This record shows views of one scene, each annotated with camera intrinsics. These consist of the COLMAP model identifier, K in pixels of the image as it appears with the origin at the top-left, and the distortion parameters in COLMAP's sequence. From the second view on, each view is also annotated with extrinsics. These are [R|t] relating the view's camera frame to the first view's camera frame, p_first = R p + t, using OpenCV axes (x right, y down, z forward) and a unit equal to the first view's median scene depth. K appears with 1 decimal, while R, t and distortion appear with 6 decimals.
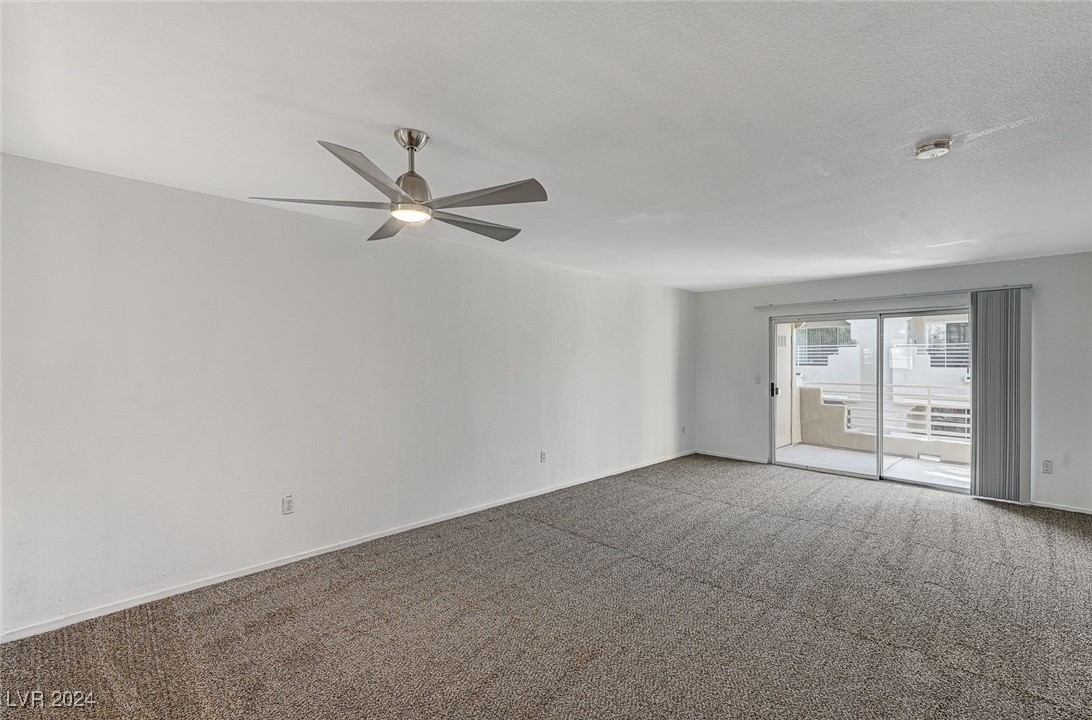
lens RADIAL K [[473.5, 0, 548.9], [0, 473.5, 364.0], [0, 0, 1]] dist [0.015694, -0.000195]
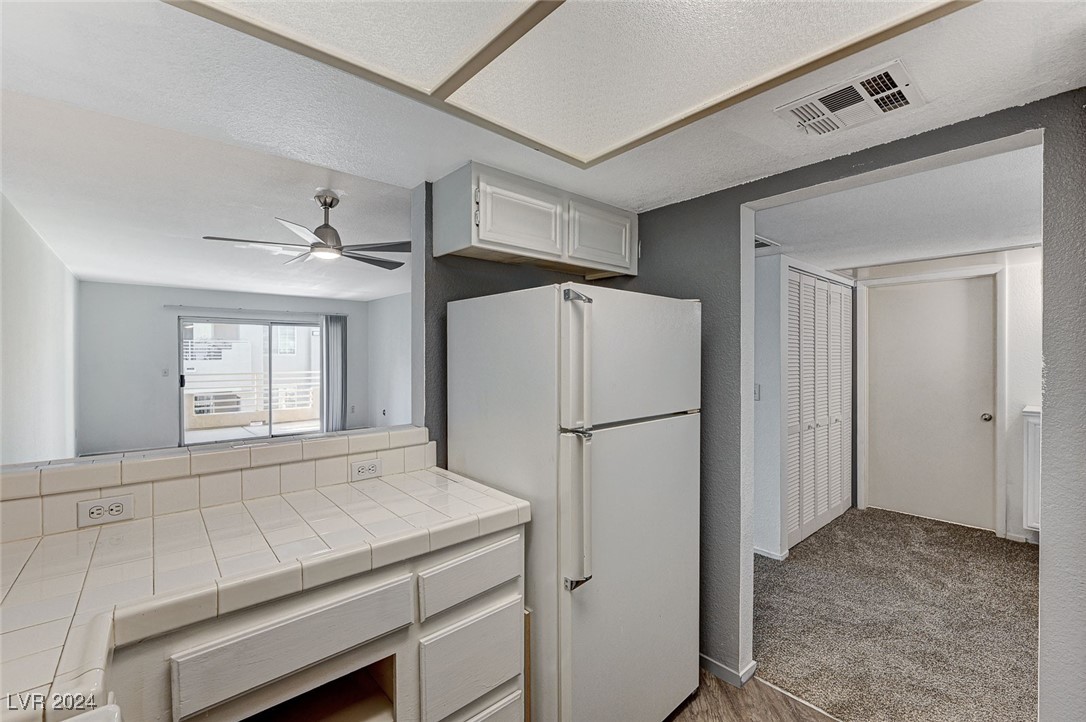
lens RADIAL K [[456.3, 0, 536.1], [0, 456.3, 353.6], [0, 0, 1]] dist [-0.010474, -0.000284]
pose [[0.063637, -0.000423, 0.997973, -0.627205], [0.009410, 0.999956, -0.000177, -0.002338], [-0.997929, 0.009402, 0.063638, 0.108855]]
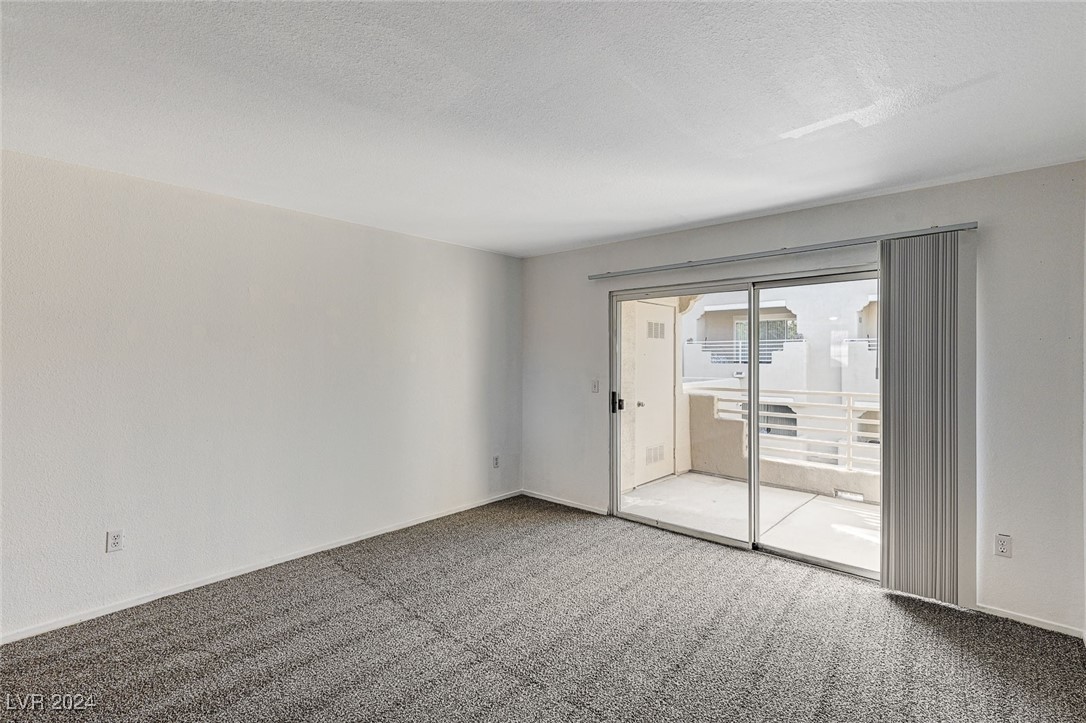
lens RADIAL K [[503.1, 0, 543.0], [0, 503.1, 361.5], [0, 0, 1]] dist [0.016459, 0.000691]
pose [[0.998178, -0.001619, 0.060321, 0.380687], [0.001633, 0.999999, -0.000179, -0.002621], [-0.060320, 0.000277, 0.998179, 0.359299]]
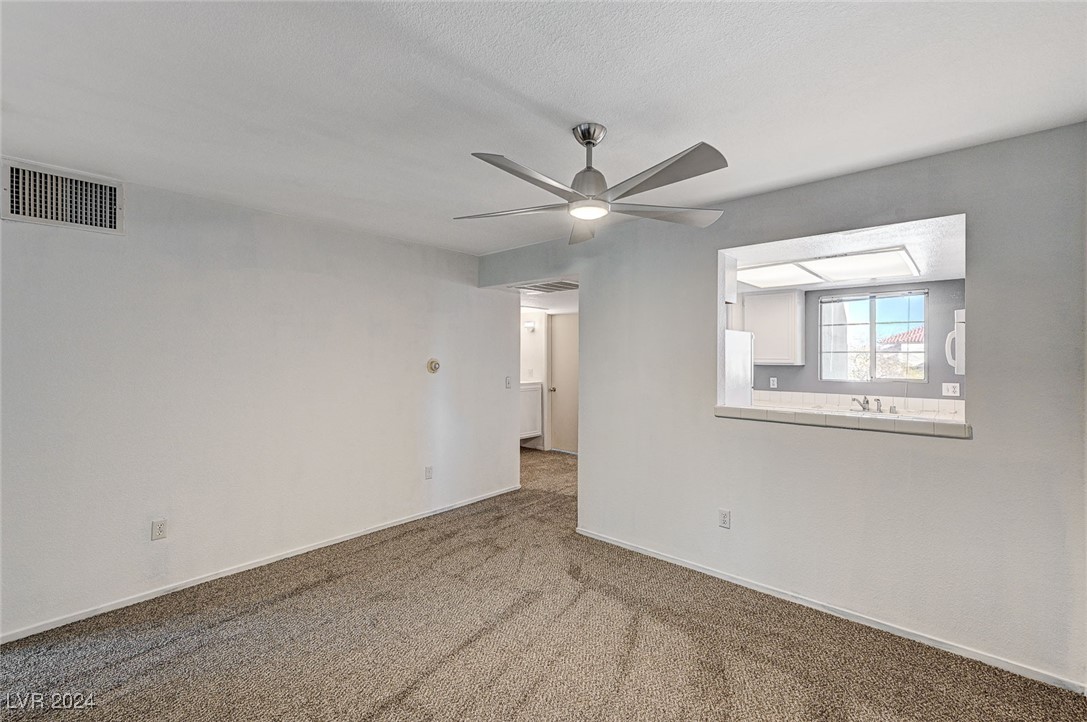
lens RADIAL K [[476.7, 0, 544.5], [0, 476.7, 357.3], [0, 0, 1]] dist [0.014131, -0.000329]
pose [[-0.998065, -0.004904, -0.061988, -0.053120], [-0.005633, 0.999917, 0.011587, -0.009475], [0.061926, 0.011914, -0.998010, 0.757102]]
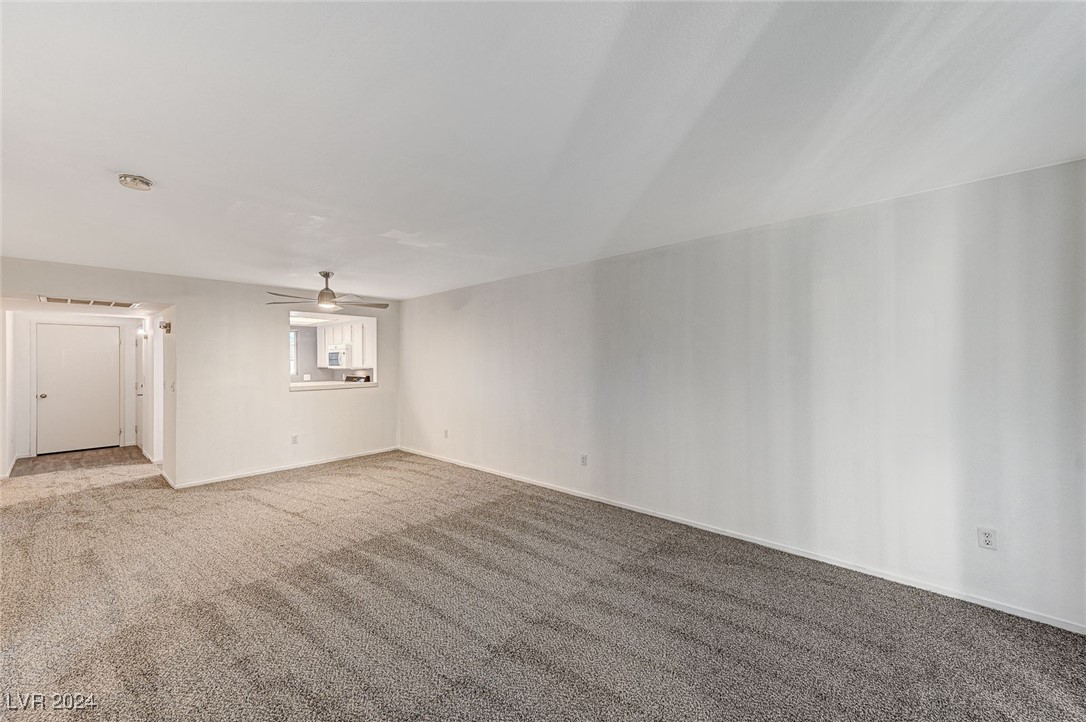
lens RADIAL K [[428.2, 0, 543.3], [0, 428.2, 358.2], [0, 0, 1]] dist [0.027848, -0.000150]
pose [[0.048668, -0.010408, -0.998761, 0.772610], [0.000909, 0.999946, -0.010377, -0.003744], [0.998815, -0.000403, 0.048675, 0.775492]]
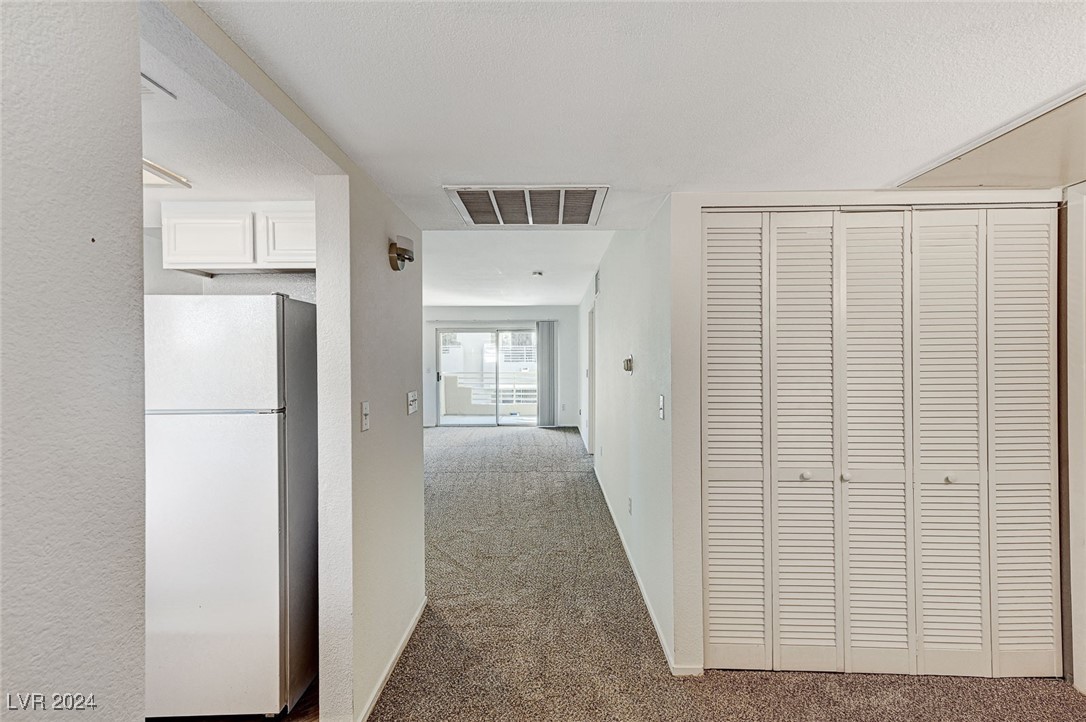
lens RADIAL K [[476.2, 0, 544.0], [0, 476.2, 357.3], [0, 0, 1]] dist [0.014131, -0.000329]
pose [[0.711688, -0.003129, 0.702489, -0.391841], [0.010872, 0.999919, -0.006561, 0.008260], [-0.702411, 0.012307, 0.711665, -0.340299]]
